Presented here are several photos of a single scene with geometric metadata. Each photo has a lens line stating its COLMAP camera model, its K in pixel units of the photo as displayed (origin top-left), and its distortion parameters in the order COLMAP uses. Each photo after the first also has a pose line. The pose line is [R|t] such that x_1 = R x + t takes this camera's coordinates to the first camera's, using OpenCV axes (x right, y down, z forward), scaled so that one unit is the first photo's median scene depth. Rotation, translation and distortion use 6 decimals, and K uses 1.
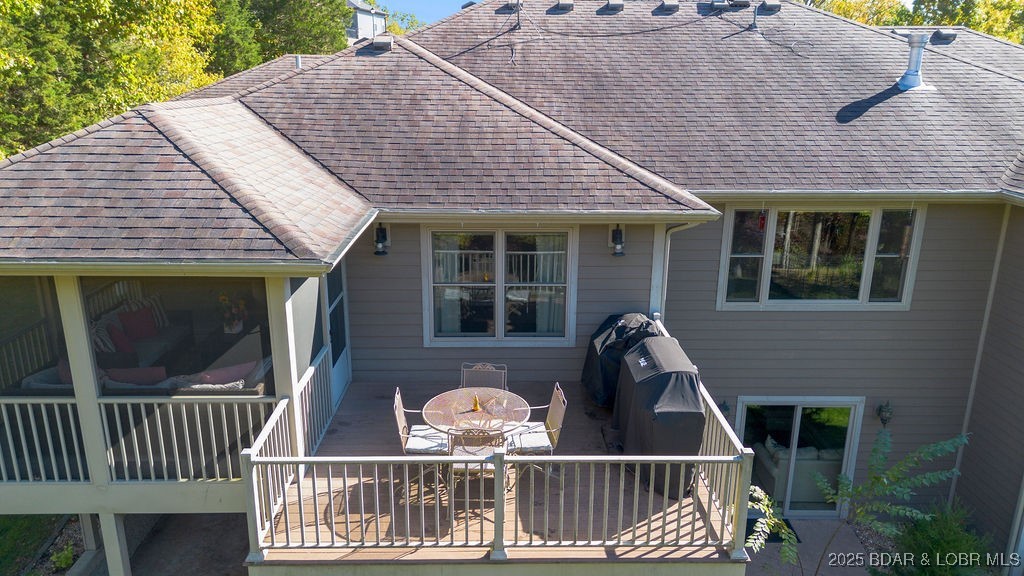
lens RADIAL K [[691.1, 0, 508.9], [0, 691.1, 291.7], [0, 0, 1]] dist [0.007861, 0.000348]
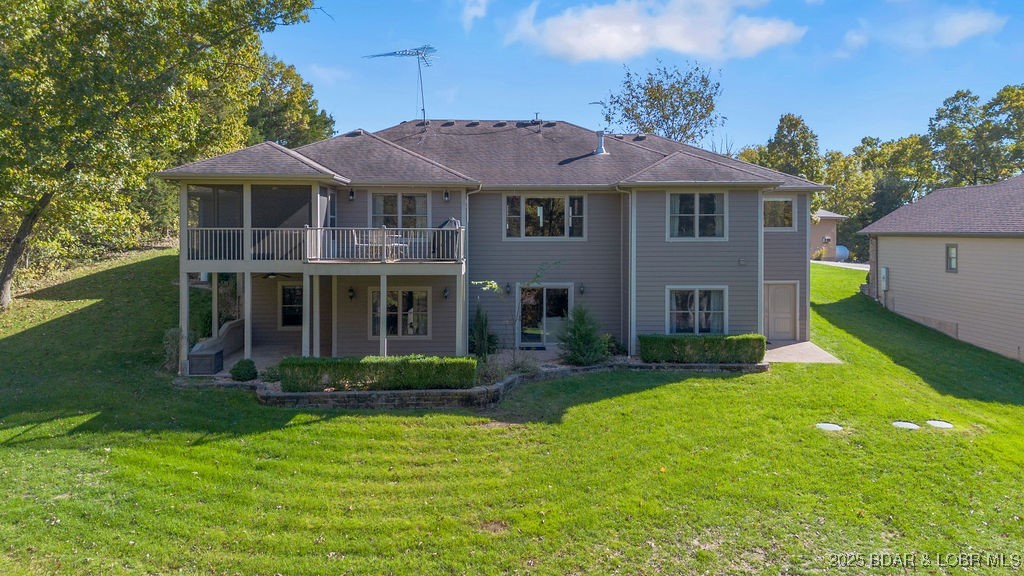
lens RADIAL K [[691.1, 0, 514.3], [0, 691.1, 284.9], [0, 0, 1]] dist [0.007861, 0.000348]
pose [[0.999551, -0.003109, 0.029790, 0.369311], [0.009695, 0.974637, -0.223582, 0.905808], [-0.028339, 0.223770, 0.974230, -1.566273]]
